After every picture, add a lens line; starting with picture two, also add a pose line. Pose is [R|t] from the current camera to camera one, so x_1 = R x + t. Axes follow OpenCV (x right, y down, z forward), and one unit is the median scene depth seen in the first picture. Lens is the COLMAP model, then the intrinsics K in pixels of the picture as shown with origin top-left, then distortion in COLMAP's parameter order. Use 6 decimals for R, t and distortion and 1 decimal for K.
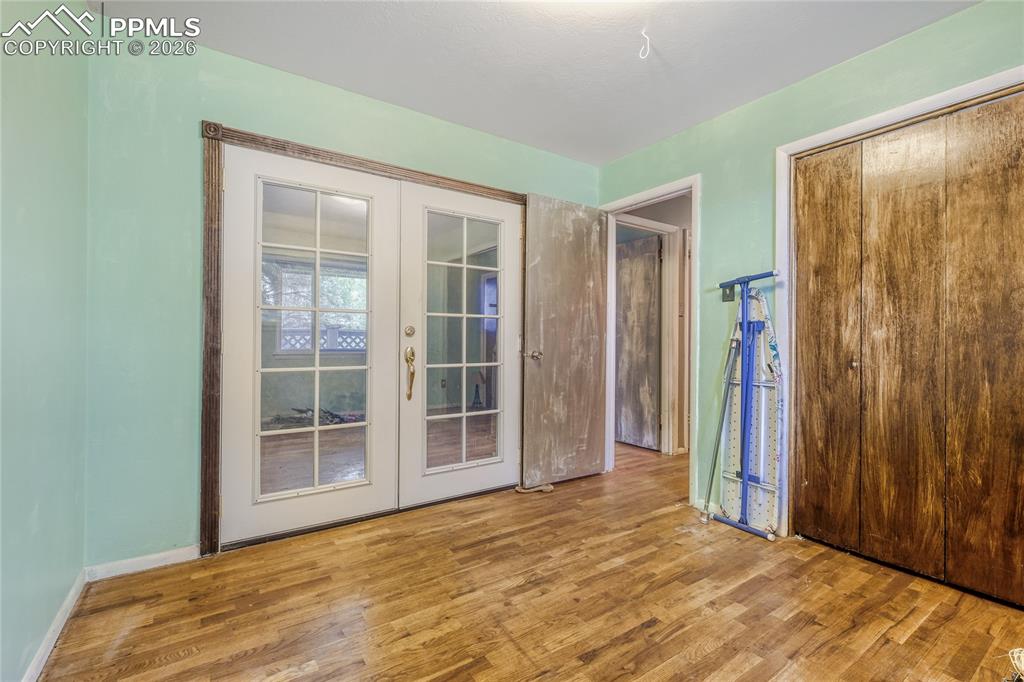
lens RADIAL K [[453.2, 0, 513.6], [0, 453.2, 342.4], [0, 0, 1]] dist [-0.003006, -0.000302]
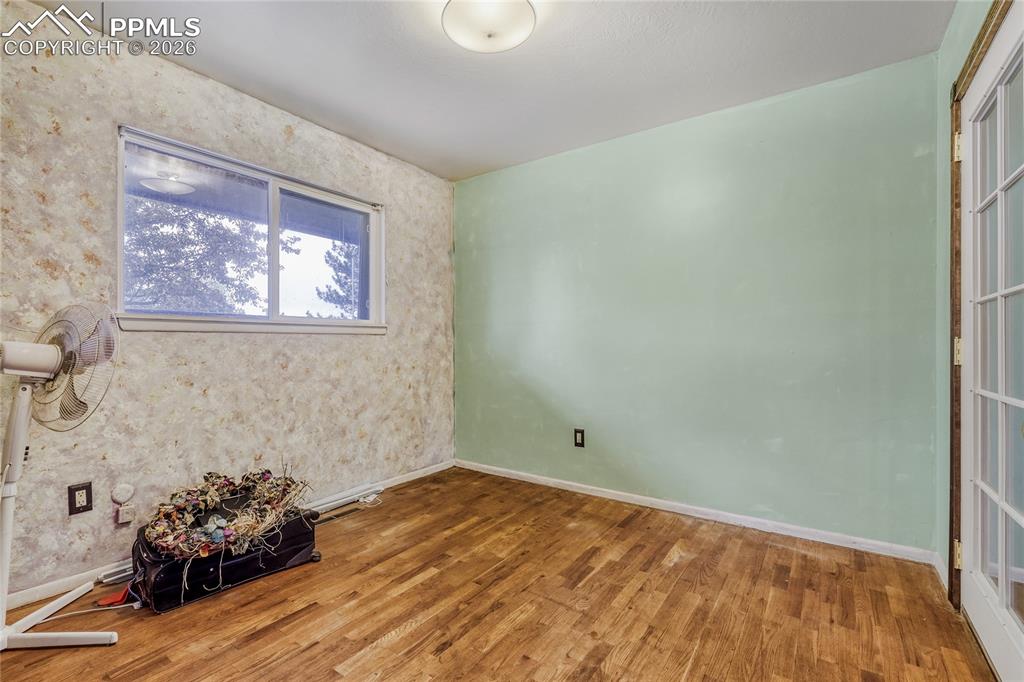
lens RADIAL K [[453.2, 0, 510.9], [0, 453.2, 344.5], [0, 0, 1]] dist [-0.003006, -0.000302]
pose [[-0.934340, -0.008719, -0.356276, 0.528389], [-0.007203, 0.999958, -0.005580, -0.003212], [0.356310, -0.002648, -0.934364, 1.999726]]
